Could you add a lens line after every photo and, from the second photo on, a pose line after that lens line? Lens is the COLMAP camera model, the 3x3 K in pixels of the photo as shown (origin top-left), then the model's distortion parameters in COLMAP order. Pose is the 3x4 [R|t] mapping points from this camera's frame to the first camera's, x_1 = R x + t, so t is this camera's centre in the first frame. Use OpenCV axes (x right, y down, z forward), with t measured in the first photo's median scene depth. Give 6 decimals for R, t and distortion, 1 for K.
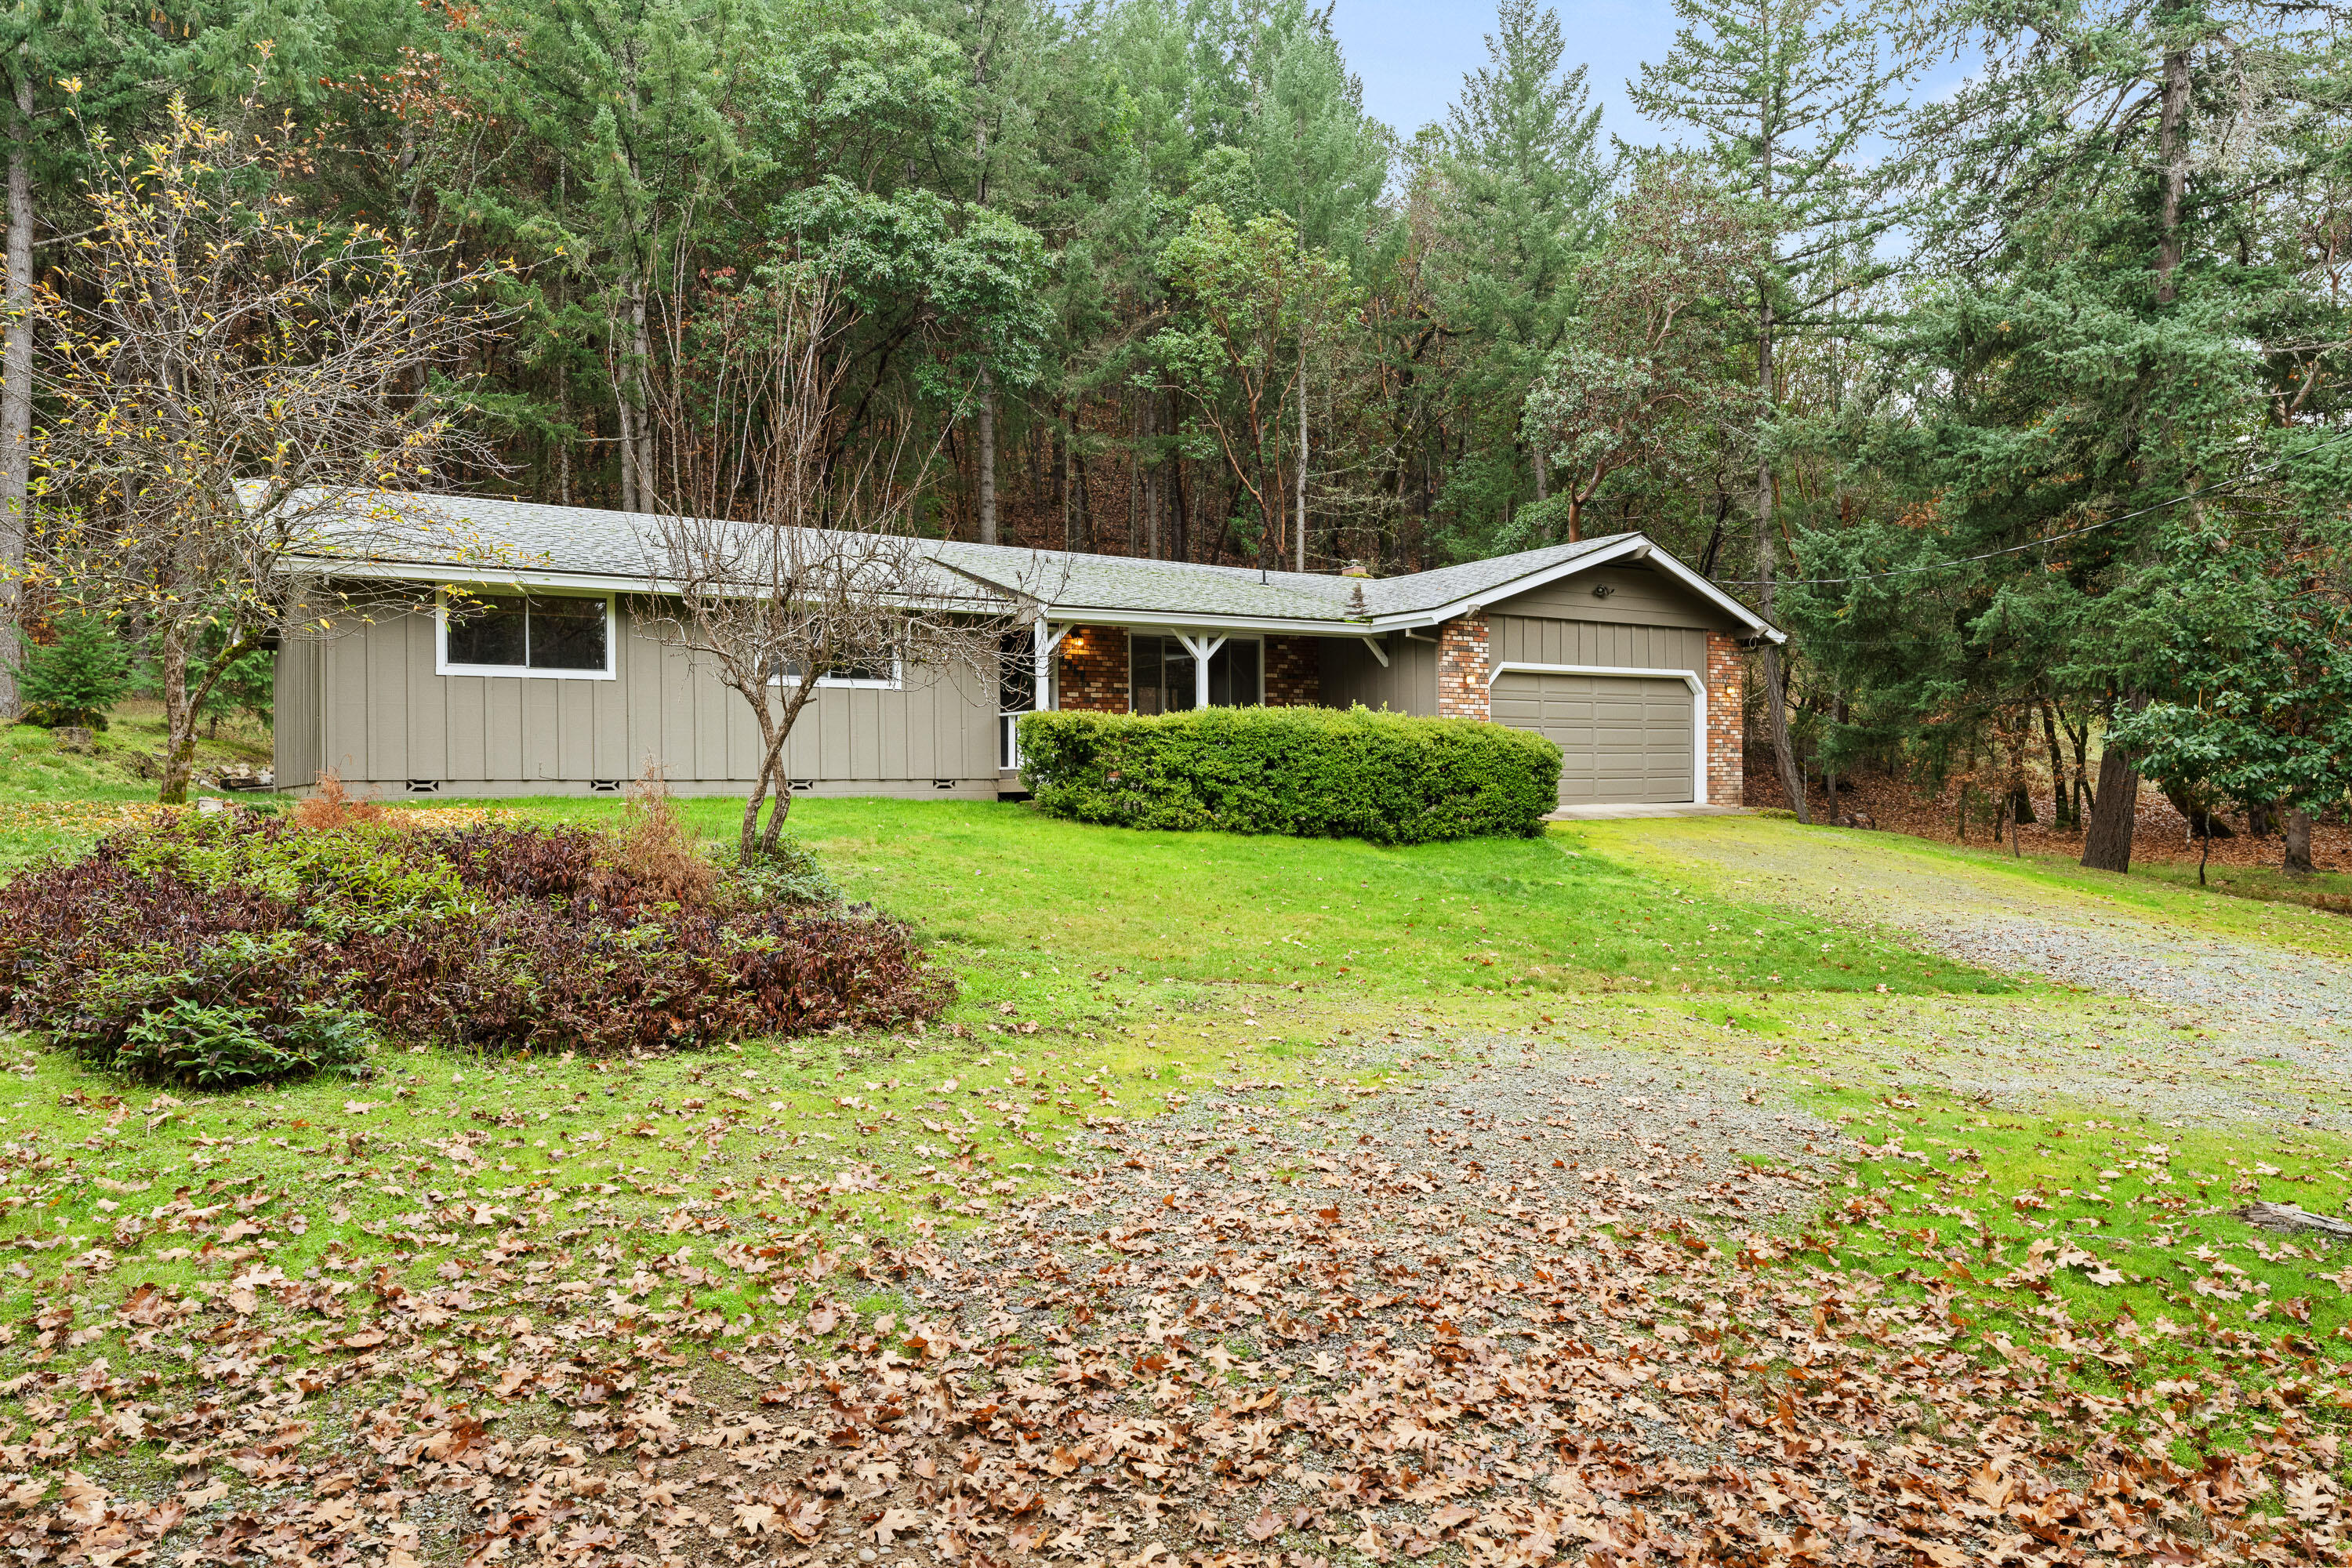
lens RADIAL K [[1546.6, 0, 1179.0], [0, 1546.6, 792.4], [0, 0, 1]] dist [0.012192, 0.001605]
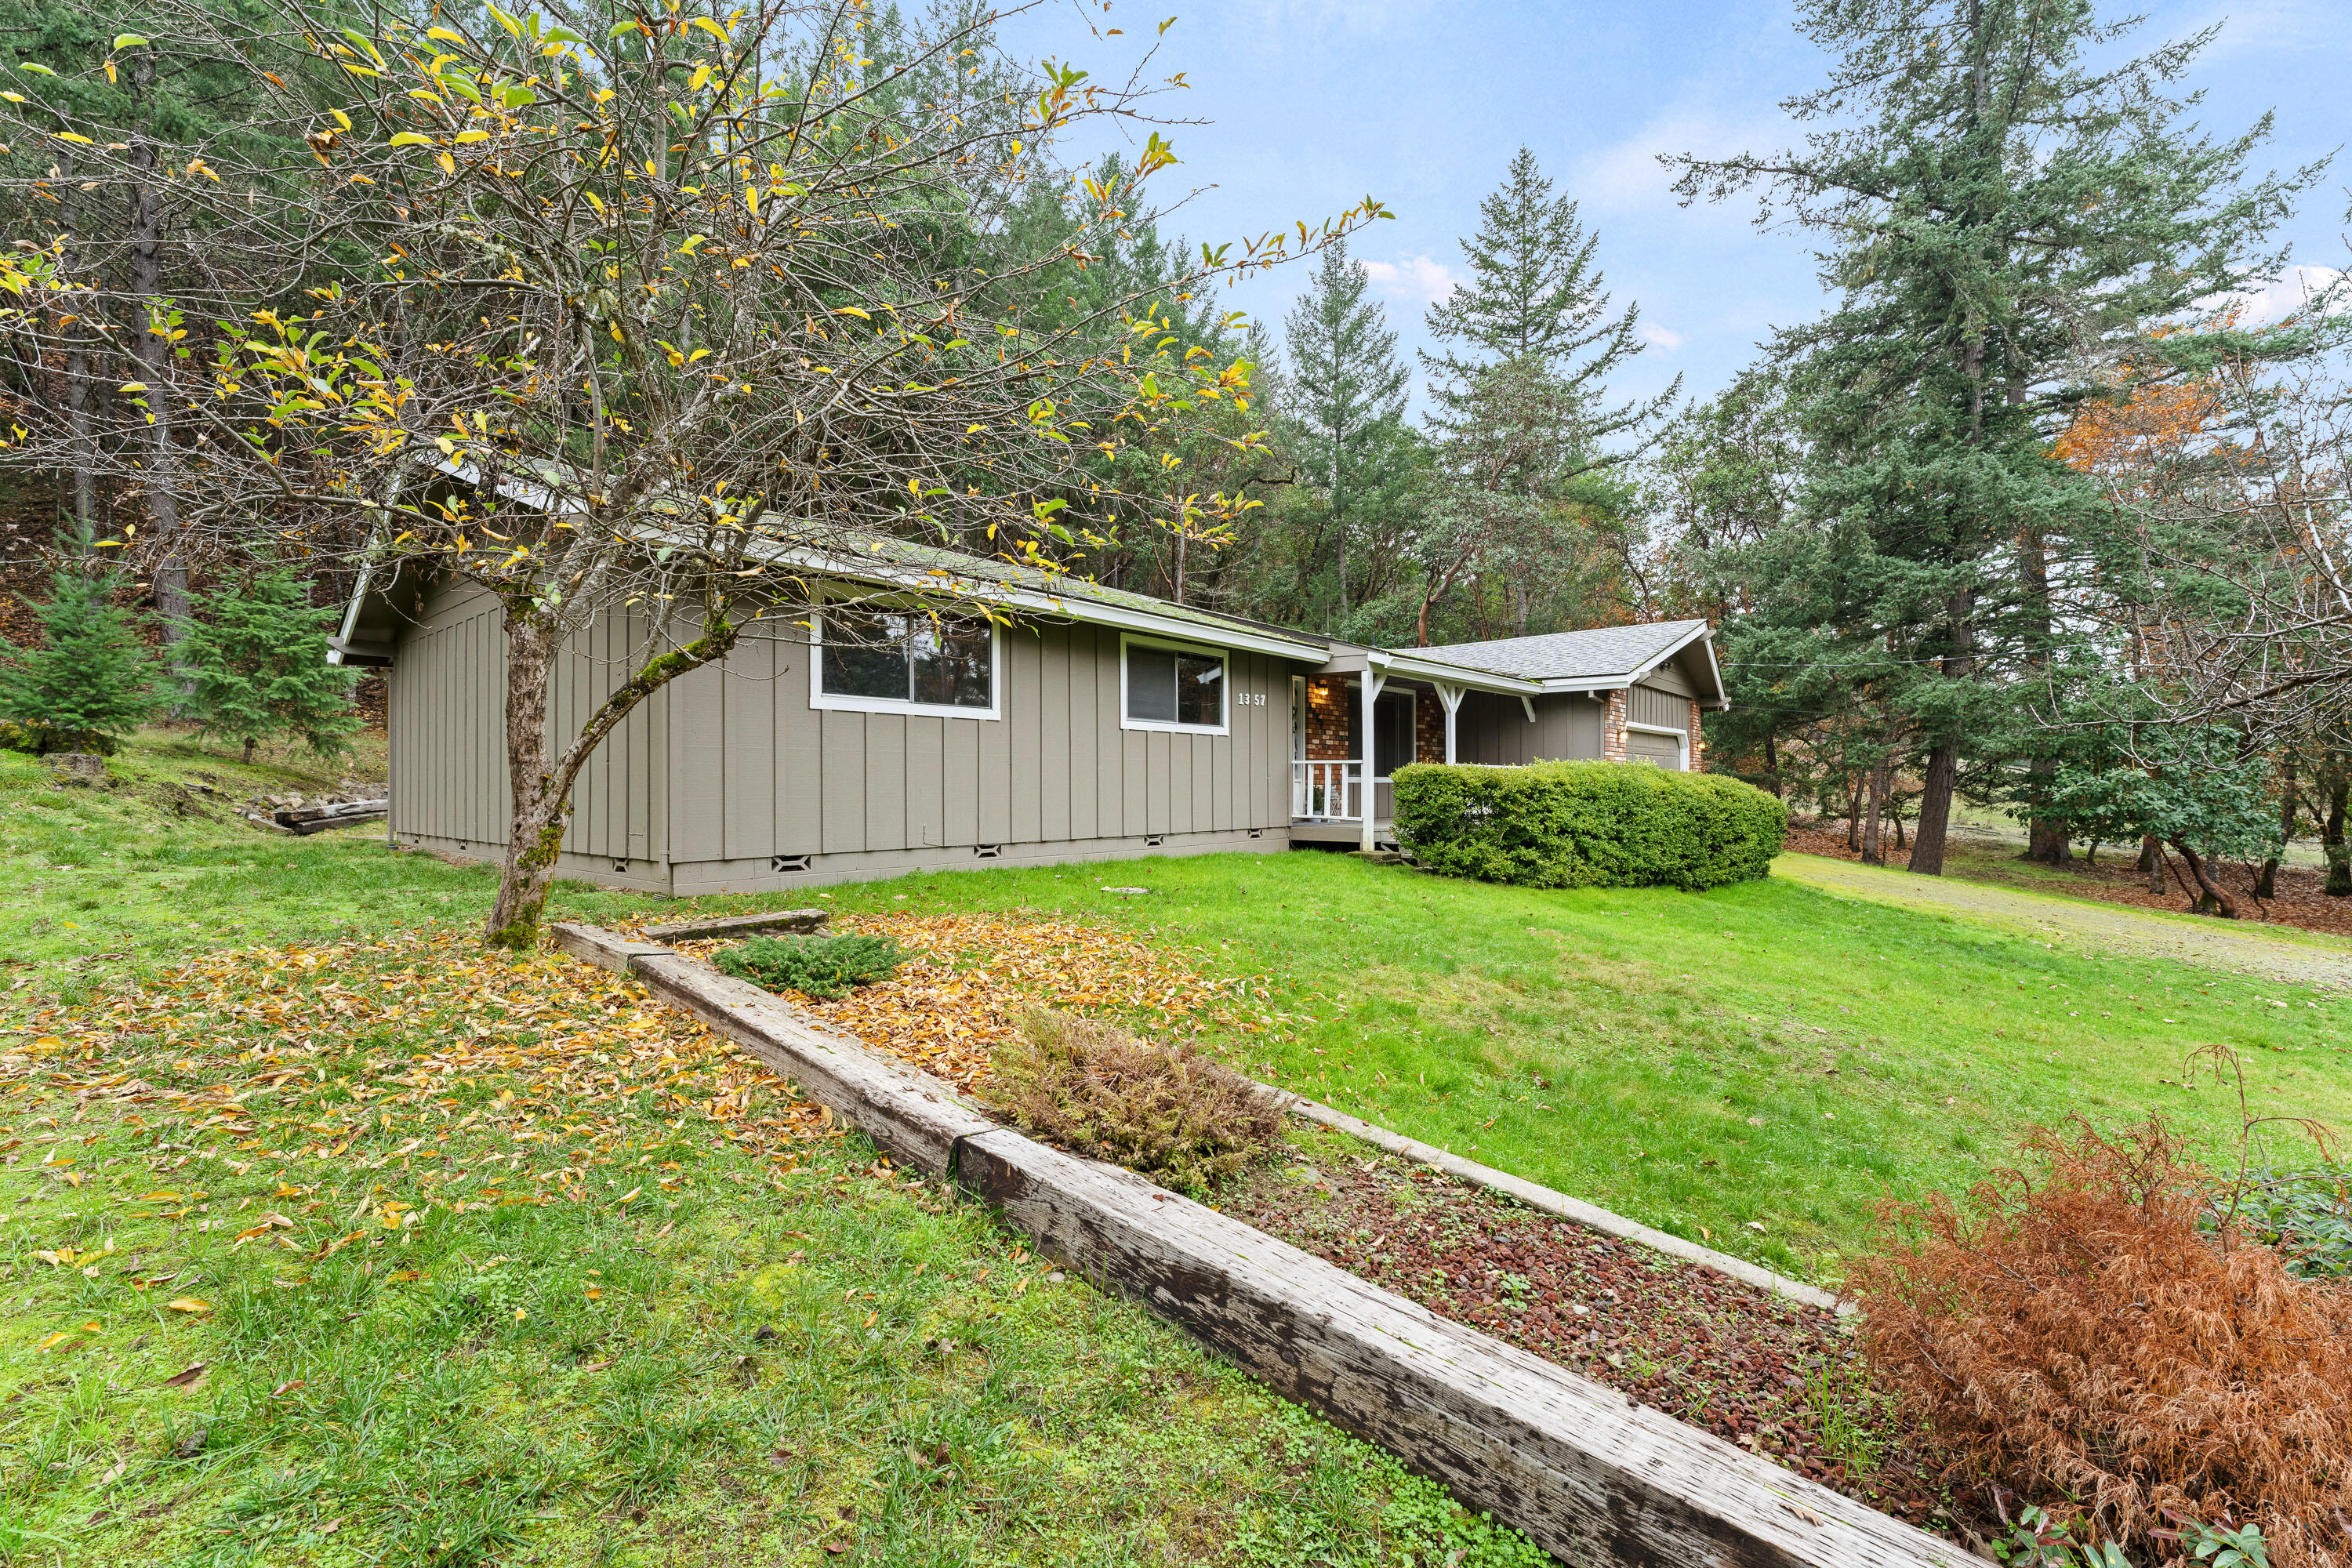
lens RADIAL K [[954.9, 0, 1173.9], [0, 954.9, 783.3], [0, 0, 1]] dist [-0.002792, -0.000165]
pose [[0.955384, 0.007690, 0.295265, -0.378192], [-0.007080, 0.999970, -0.003136, -0.034700], [-0.295281, 0.000905, 0.955410, 0.441521]]
